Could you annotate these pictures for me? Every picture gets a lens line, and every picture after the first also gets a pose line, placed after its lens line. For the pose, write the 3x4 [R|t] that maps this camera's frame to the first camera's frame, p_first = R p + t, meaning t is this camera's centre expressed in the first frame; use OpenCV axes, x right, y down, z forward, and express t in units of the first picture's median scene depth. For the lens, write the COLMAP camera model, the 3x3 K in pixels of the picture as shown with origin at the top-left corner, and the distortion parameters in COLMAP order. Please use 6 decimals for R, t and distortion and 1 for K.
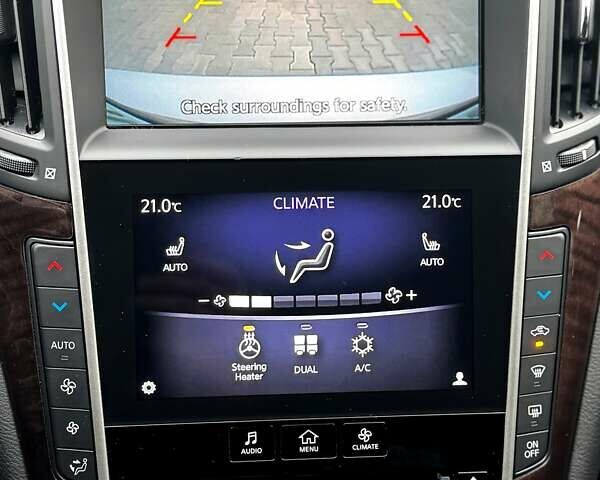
lens RADIAL K [[1038.3, 0, 300.0], [0, 1038.3, 240.0], [0, 0, 1]] dist [0.097834, 0.073169]
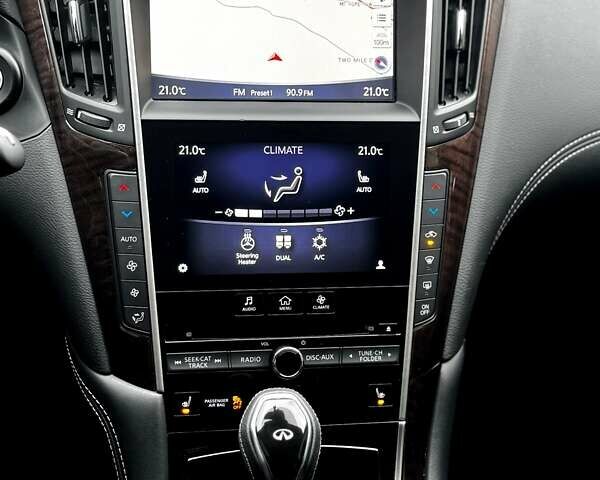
lens RADIAL K [[1038.3, 0, 300.0], [0, 1038.3, 240.0], [0, 0, 1]] dist [0.097834, 0.073169]
pose [[0.994171, 0.005473, 0.107679, -0.137654], [-0.005812, 0.999979, 0.002834, 0.094038], [-0.107661, -0.003443, 0.994182, -0.546571]]
